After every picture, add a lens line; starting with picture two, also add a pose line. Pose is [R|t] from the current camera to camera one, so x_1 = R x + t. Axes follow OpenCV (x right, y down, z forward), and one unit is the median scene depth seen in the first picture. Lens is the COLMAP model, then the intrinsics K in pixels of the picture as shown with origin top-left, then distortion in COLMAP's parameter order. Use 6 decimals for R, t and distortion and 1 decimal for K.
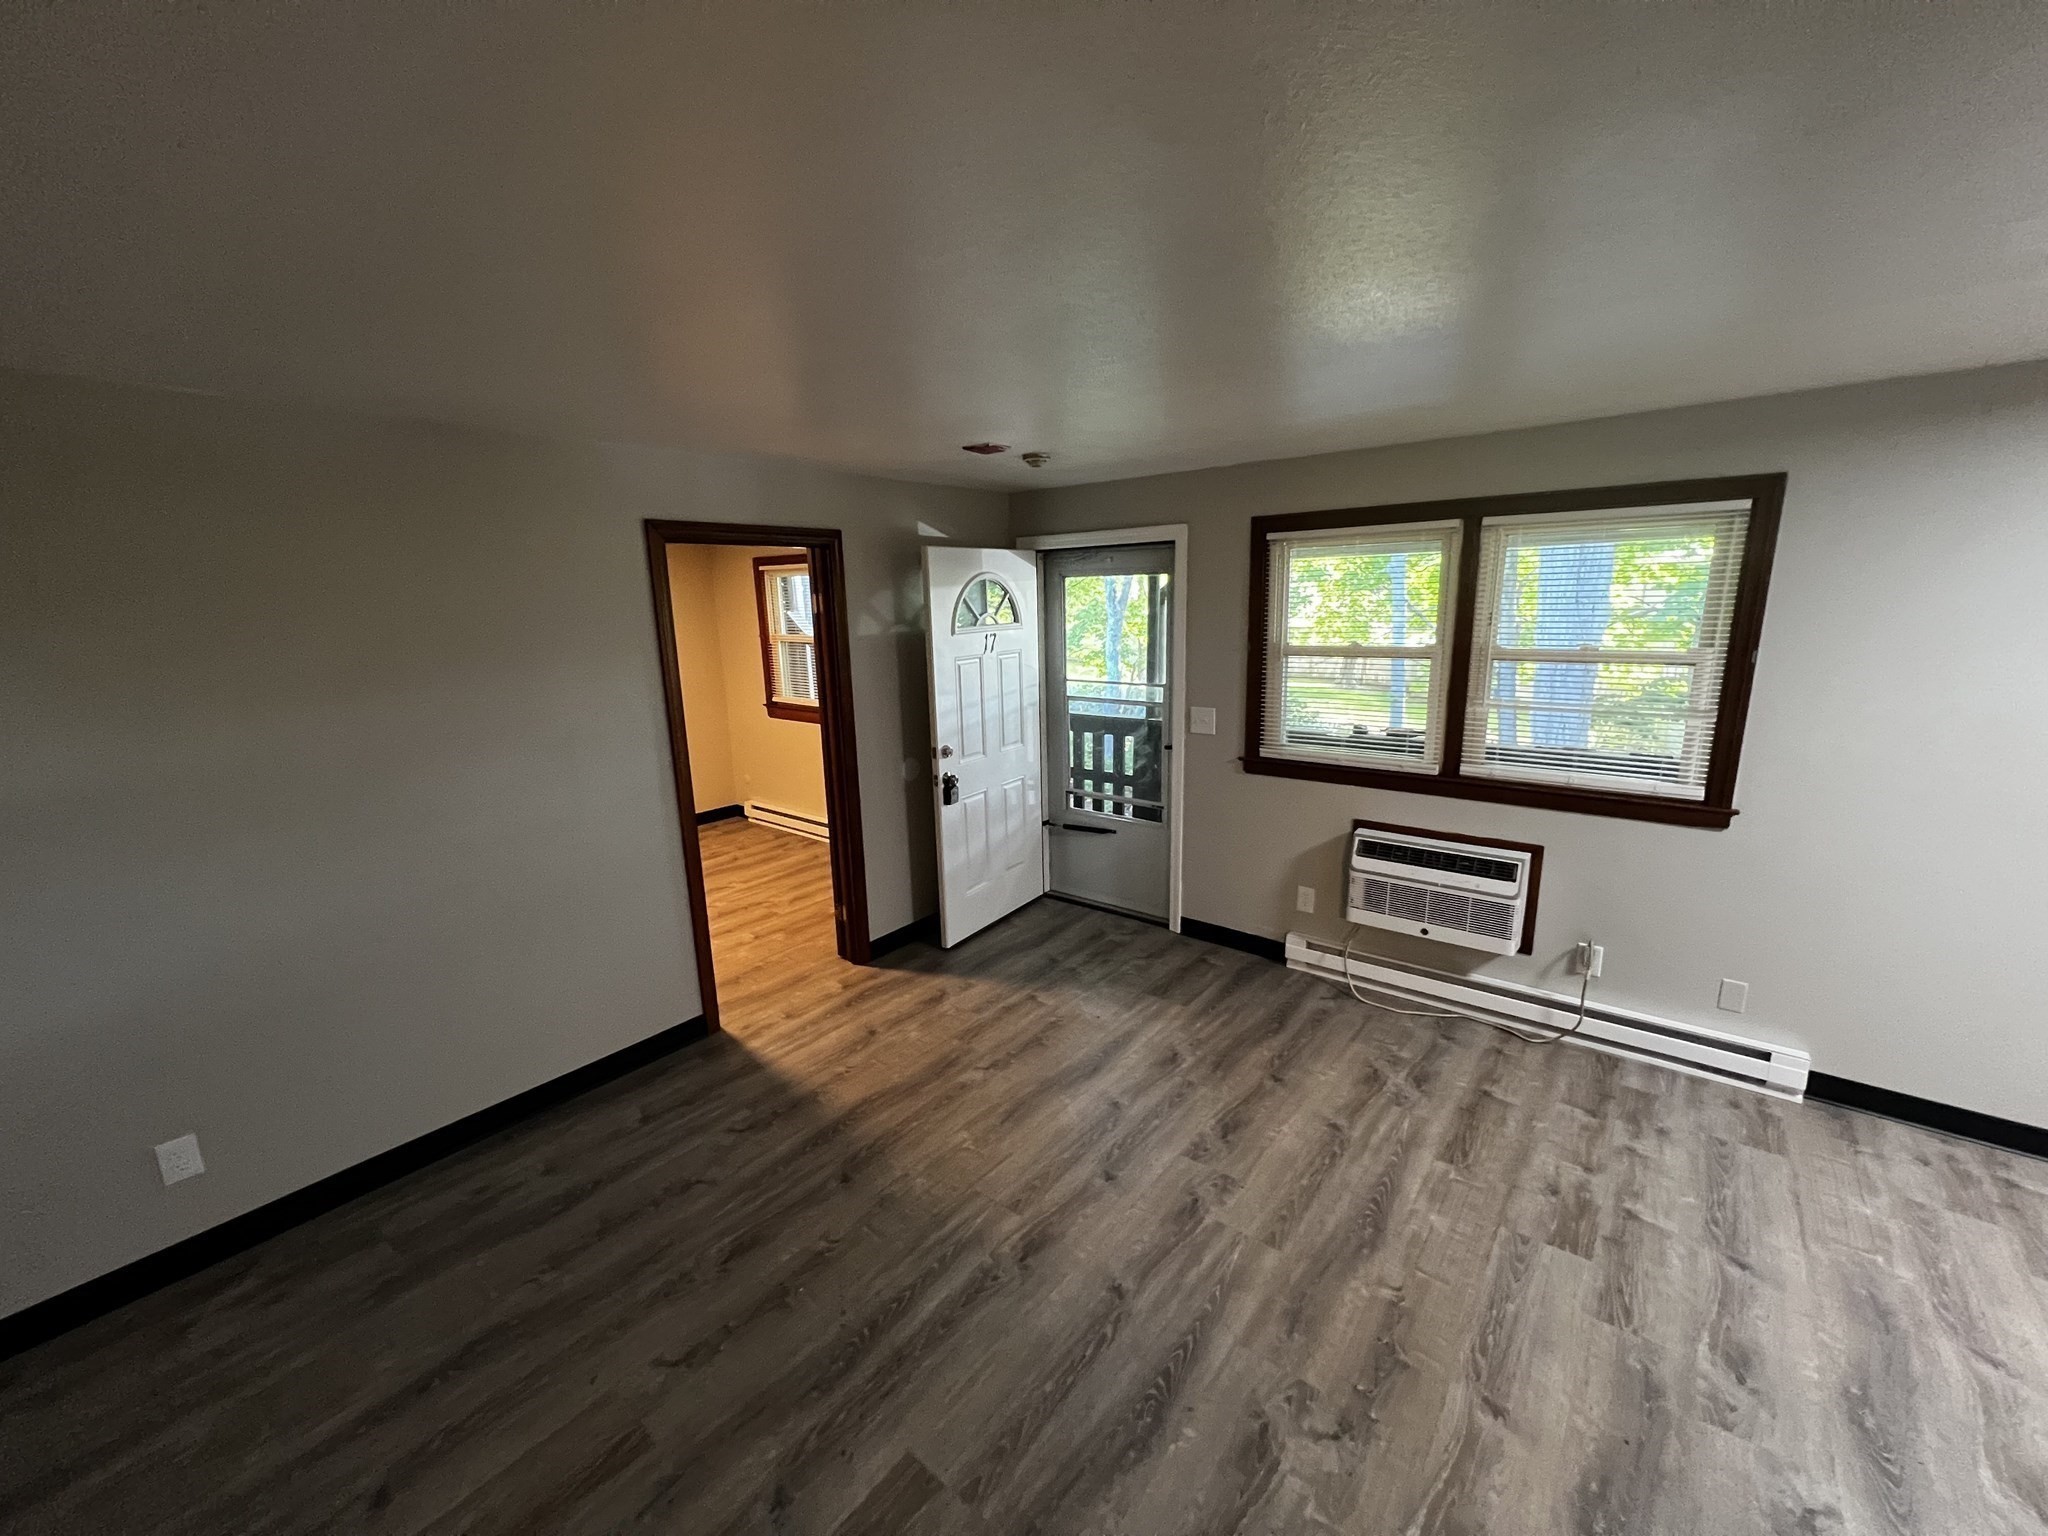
lens RADIAL K [[827.0, 0, 1030.2], [0, 827.0, 775.1], [0, 0, 1]] dist [0.000569, 0.000063]
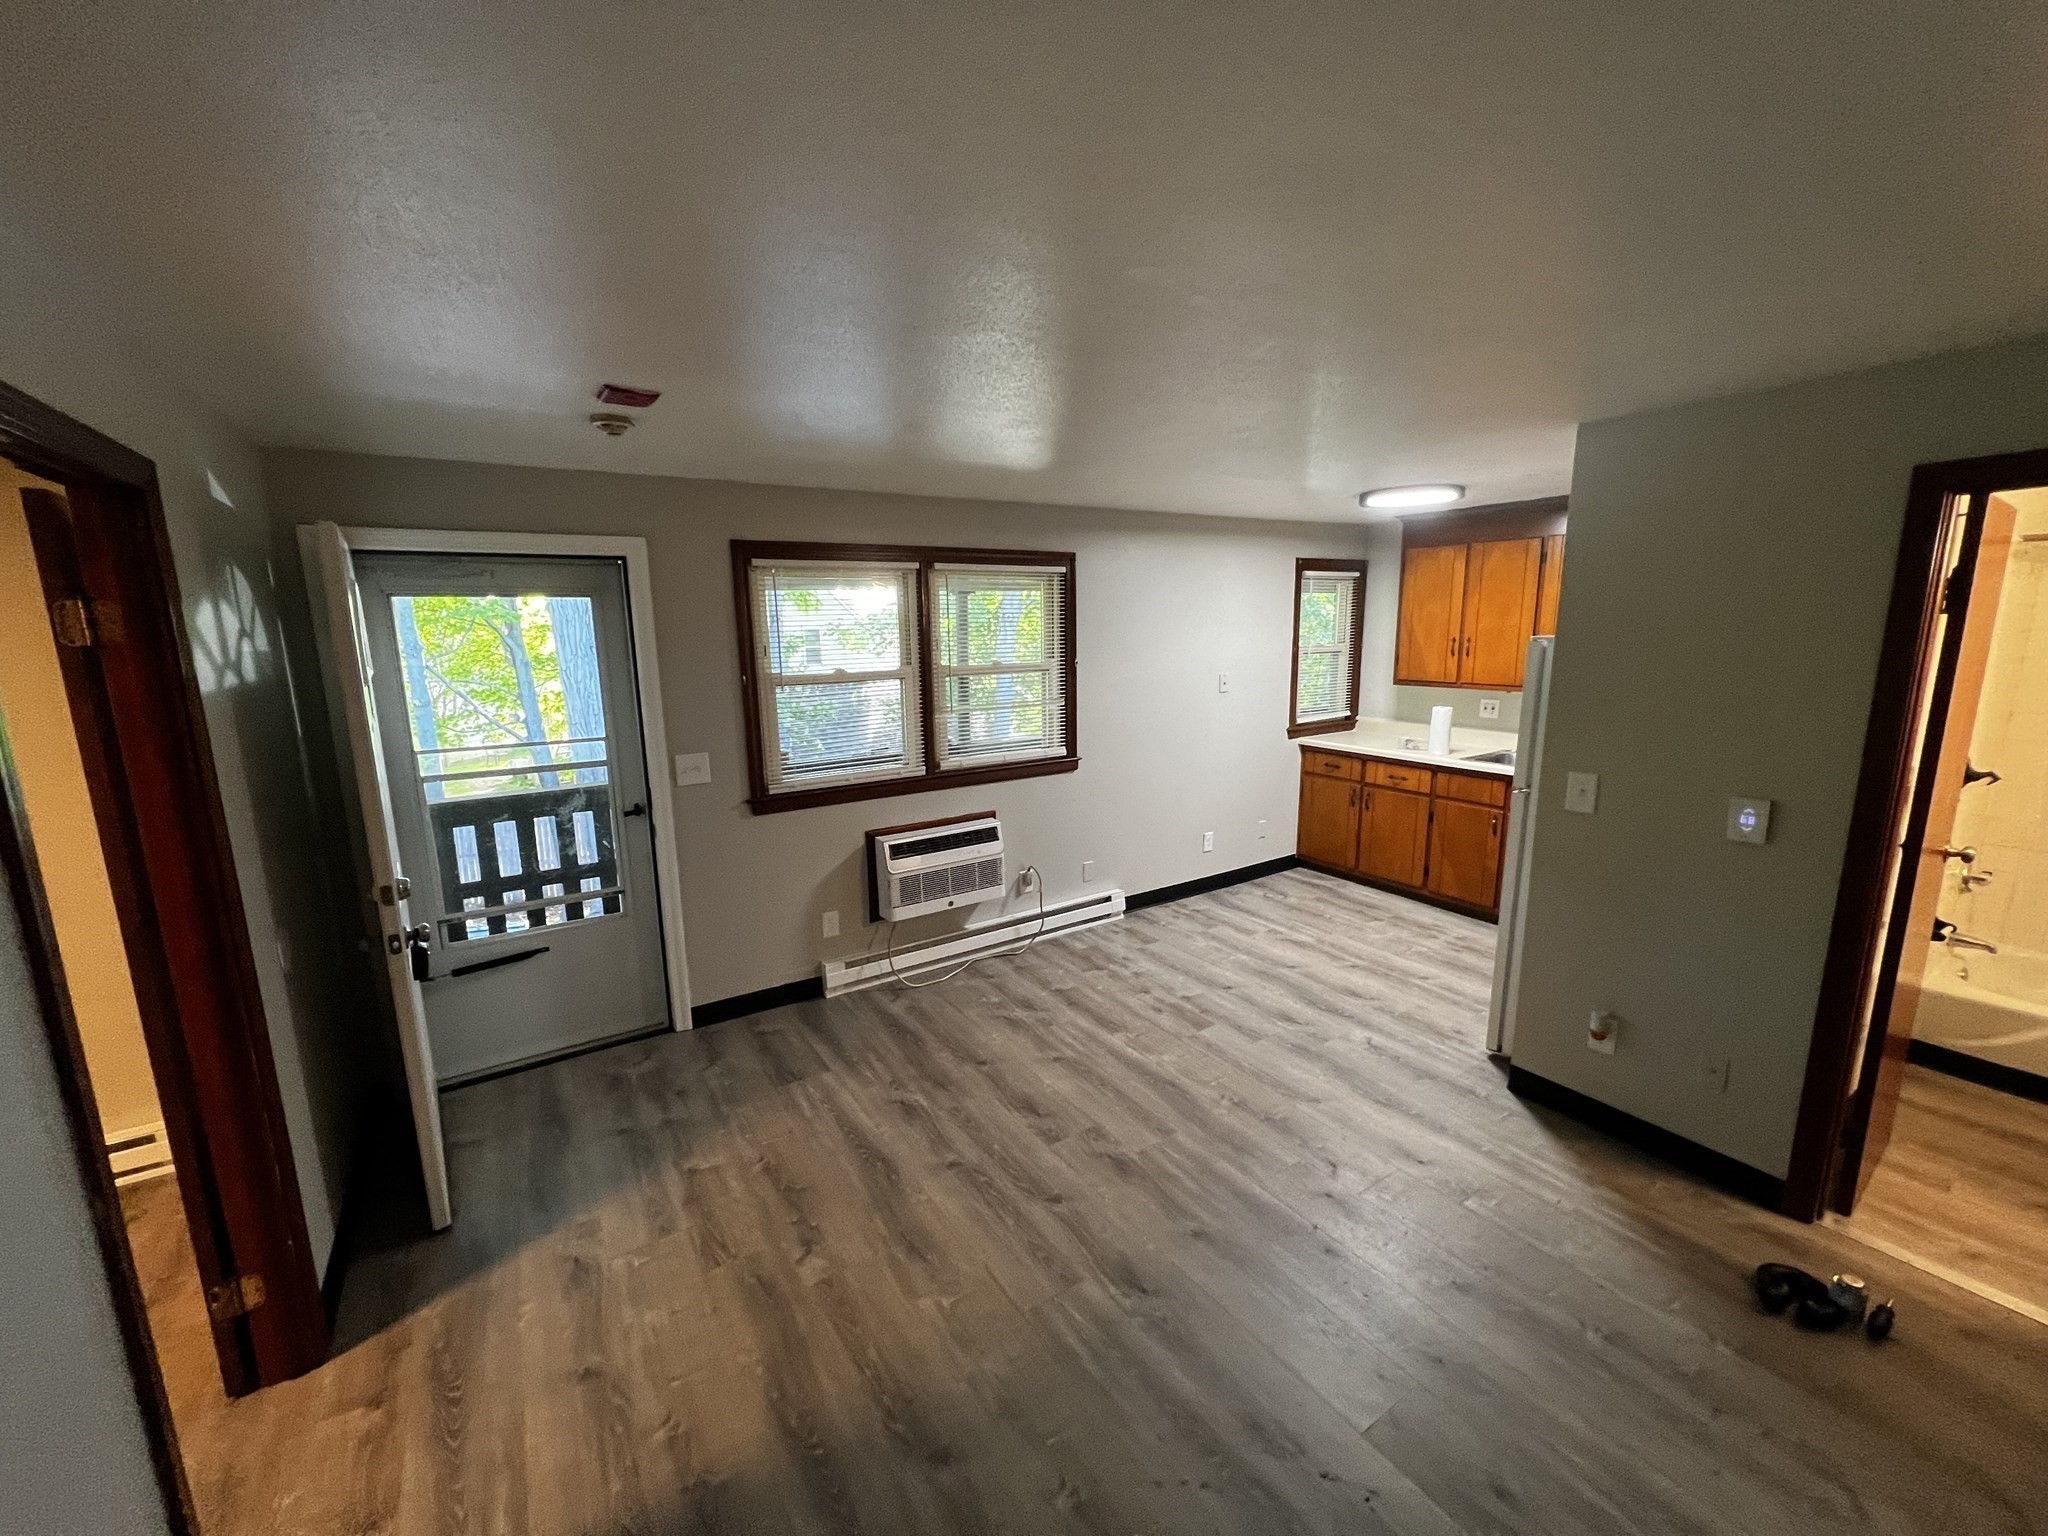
lens RADIAL K [[817.3, 0, 1027.6], [0, 817.3, 778.1], [0, 0, 1]] dist [-0.000130, 0.000046]
pose [[0.308091, -0.162034, 0.937457, -0.582574], [0.209607, 0.972736, 0.099245, -0.083845], [-0.927979, 0.165921, 0.333655, 0.484881]]
